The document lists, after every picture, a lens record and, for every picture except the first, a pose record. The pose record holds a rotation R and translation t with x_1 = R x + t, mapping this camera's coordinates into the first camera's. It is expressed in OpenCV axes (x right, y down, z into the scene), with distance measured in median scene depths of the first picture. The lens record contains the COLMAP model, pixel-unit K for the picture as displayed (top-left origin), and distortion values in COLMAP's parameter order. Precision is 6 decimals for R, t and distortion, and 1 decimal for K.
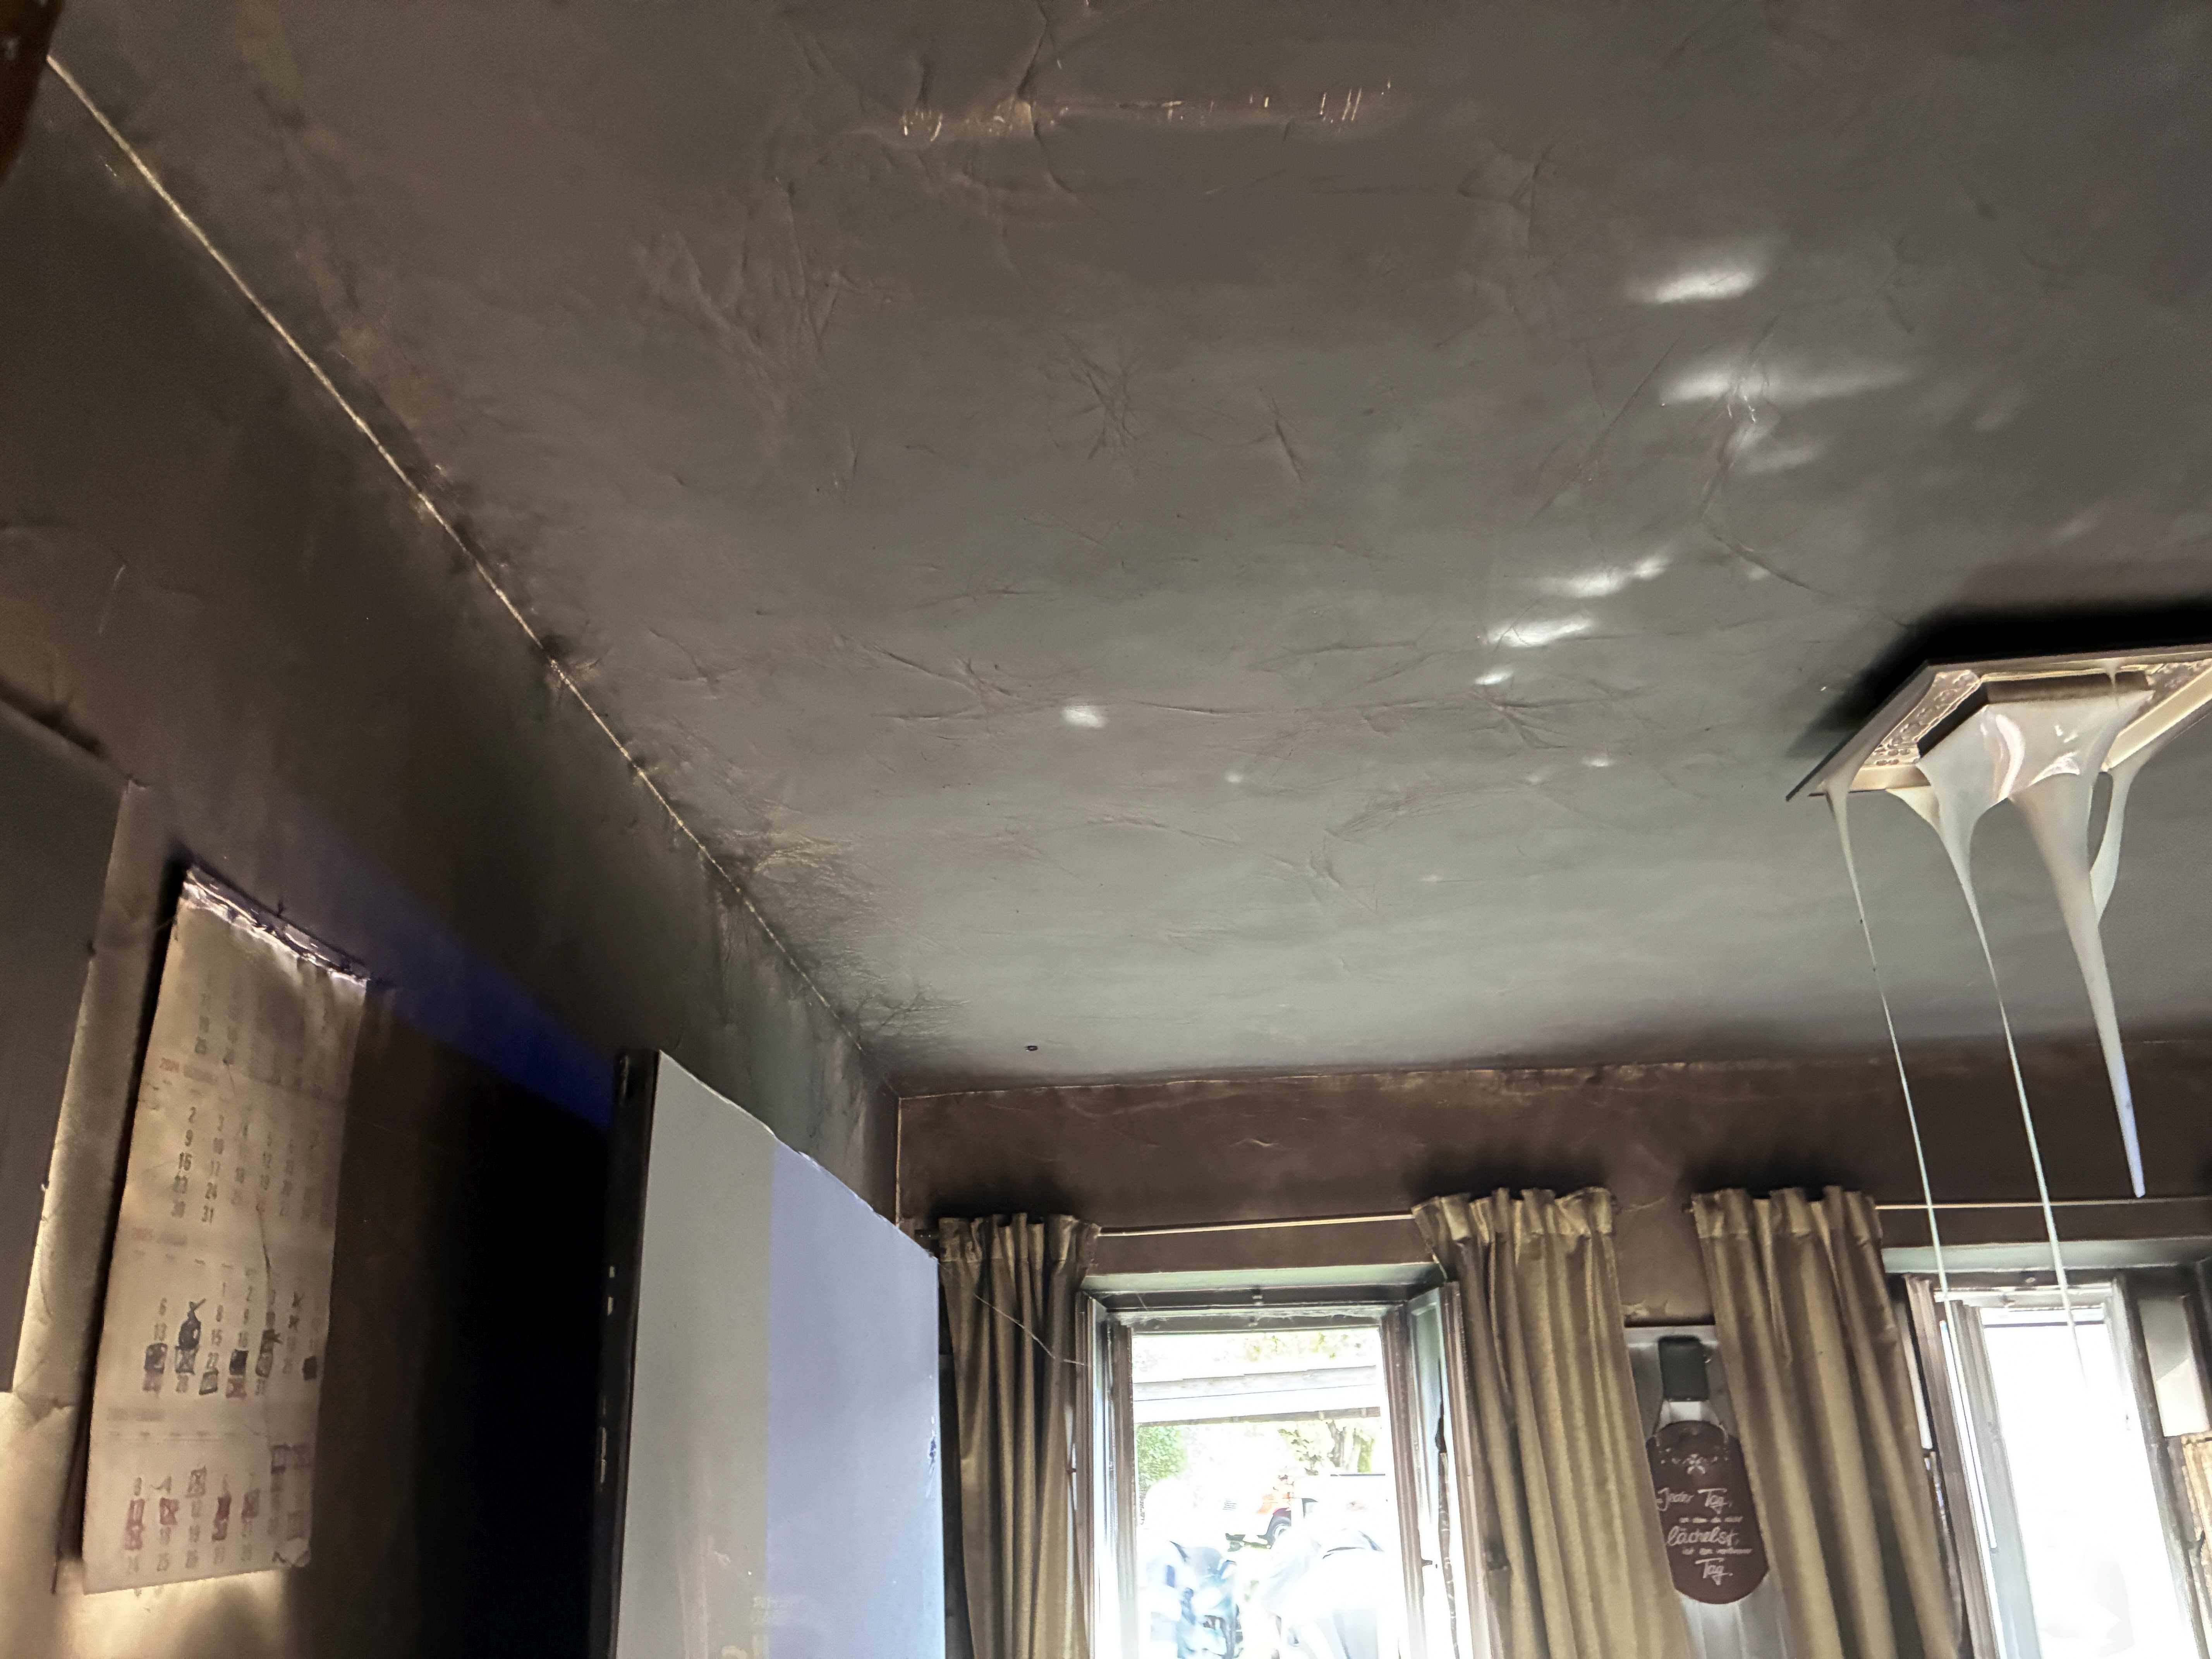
lens RADIAL K [[1672.7, 0, 1106.1], [0, 1672.7, 791.7], [0, 0, 1]] dist [0.011770, 0.000171]
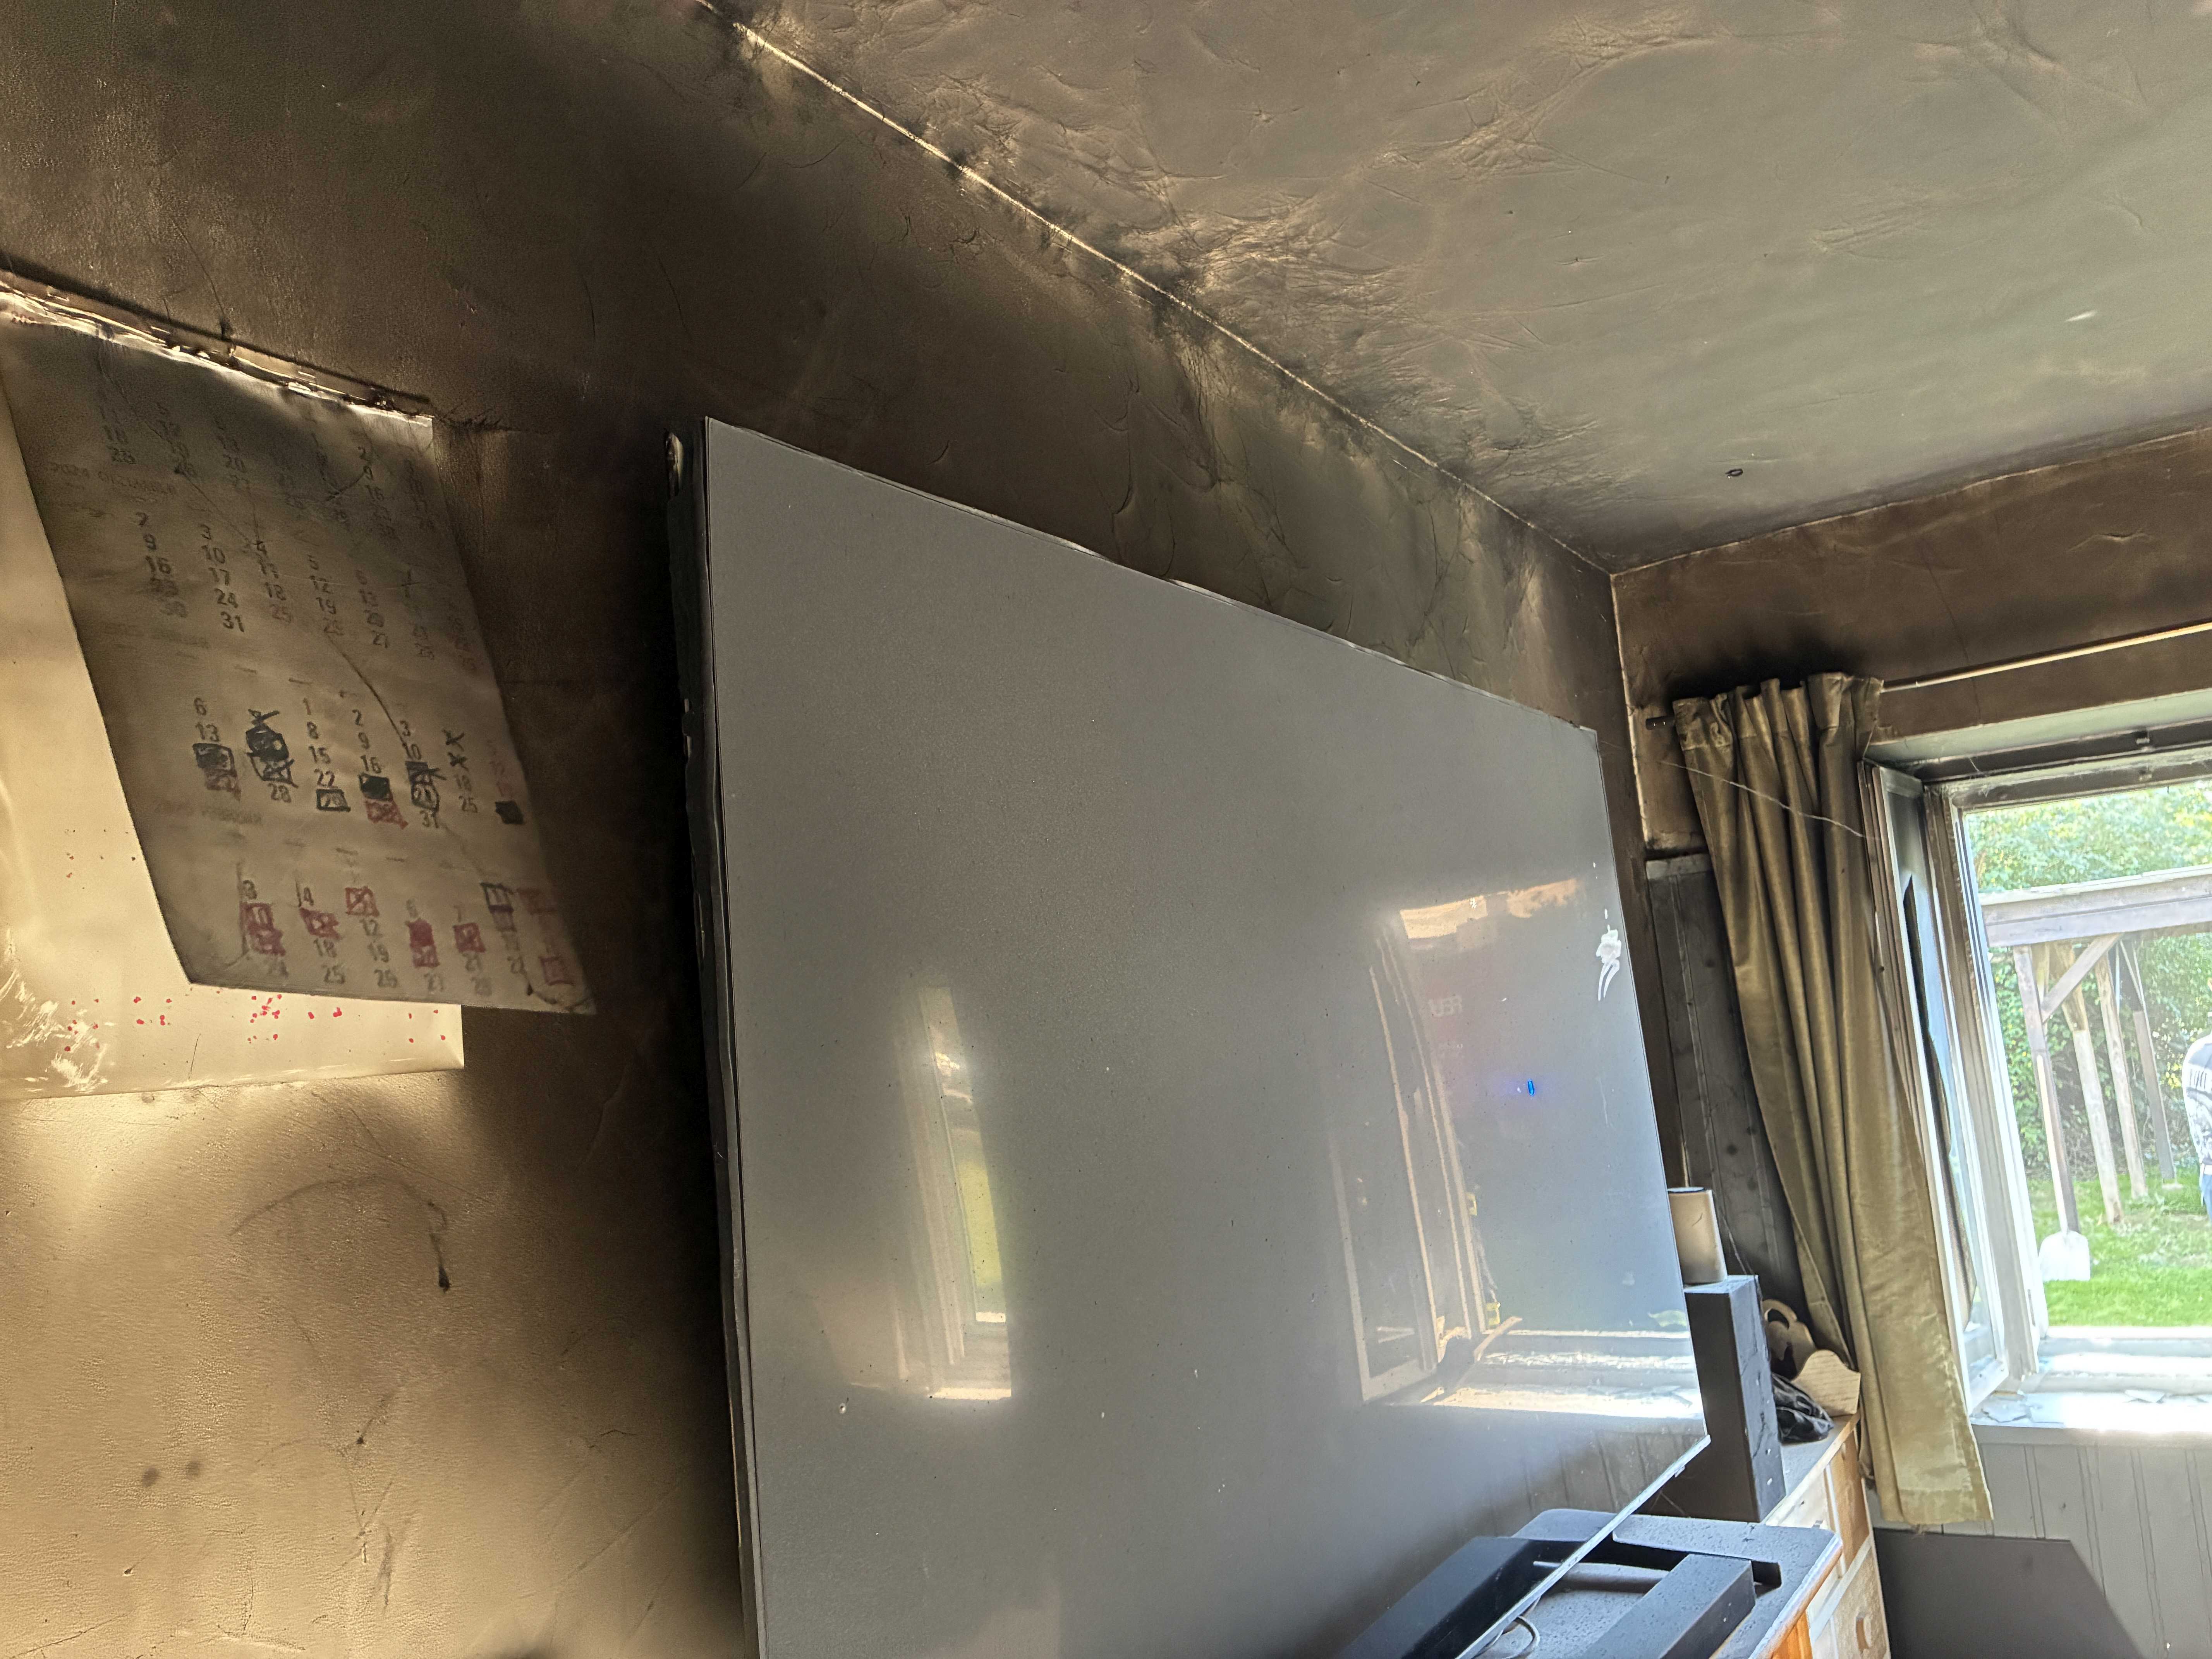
lens RADIAL K [[1672.7, 0, 1106.1], [0, 1672.7, 791.7], [0, 0, 1]] dist [0.011770, 0.000171]
pose [[0.849980, -0.126093, -0.511502, 0.084748], [0.247157, 0.952893, 0.175806, 0.081134], [0.465239, -0.275853, 0.841105, 0.150566]]
